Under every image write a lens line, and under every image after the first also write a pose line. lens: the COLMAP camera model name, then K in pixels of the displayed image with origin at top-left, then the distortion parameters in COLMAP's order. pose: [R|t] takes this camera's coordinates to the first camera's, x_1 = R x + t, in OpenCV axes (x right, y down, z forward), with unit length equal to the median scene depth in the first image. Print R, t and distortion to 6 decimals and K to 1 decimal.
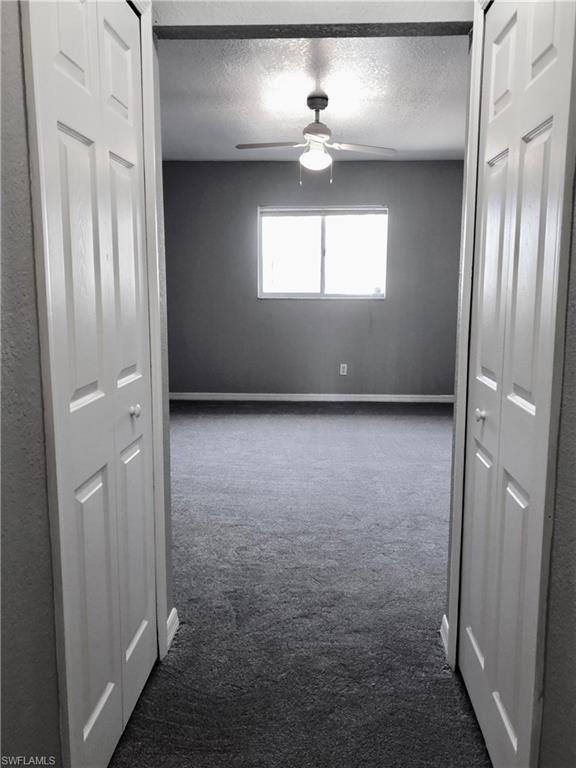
lens RADIAL K [[632.6, 0, 288.0], [0, 632.6, 384.0], [0, 0, 1]] dist [0.073391, -0.116012]
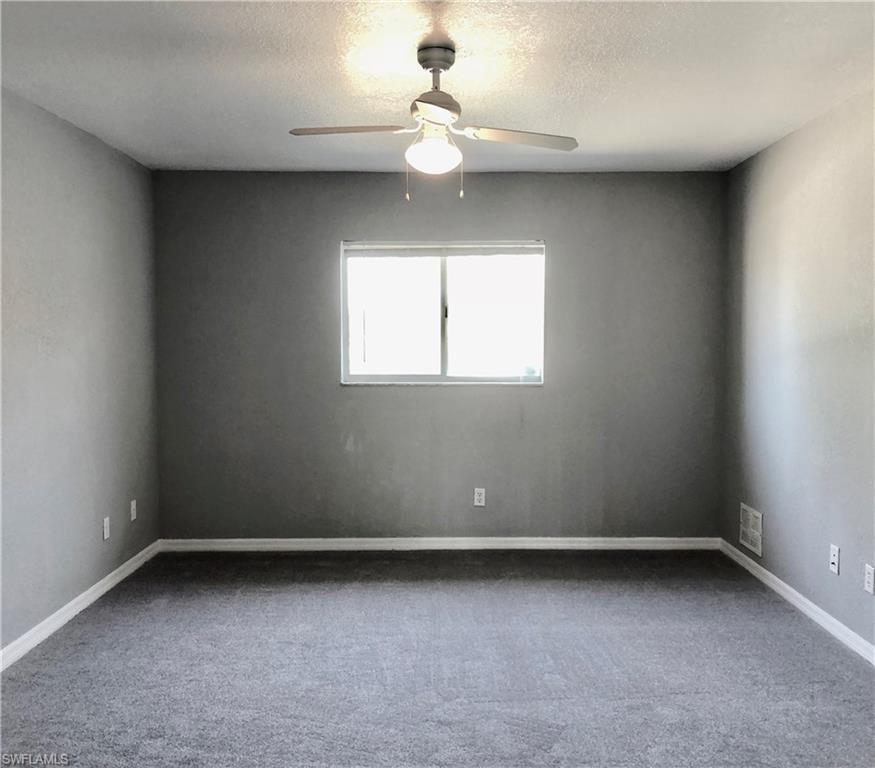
lens RADIAL K [[828.0, 0, 437.5], [0, 828.0, 384.0], [0, 0, 1]] dist [0.011508, 0.000647]
pose [[0.998587, -0.006196, 0.052782, 0.005018], [0.011915, 0.994000, -0.108729, -0.052727], [-0.051791, 0.109204, 0.992669, 0.213164]]
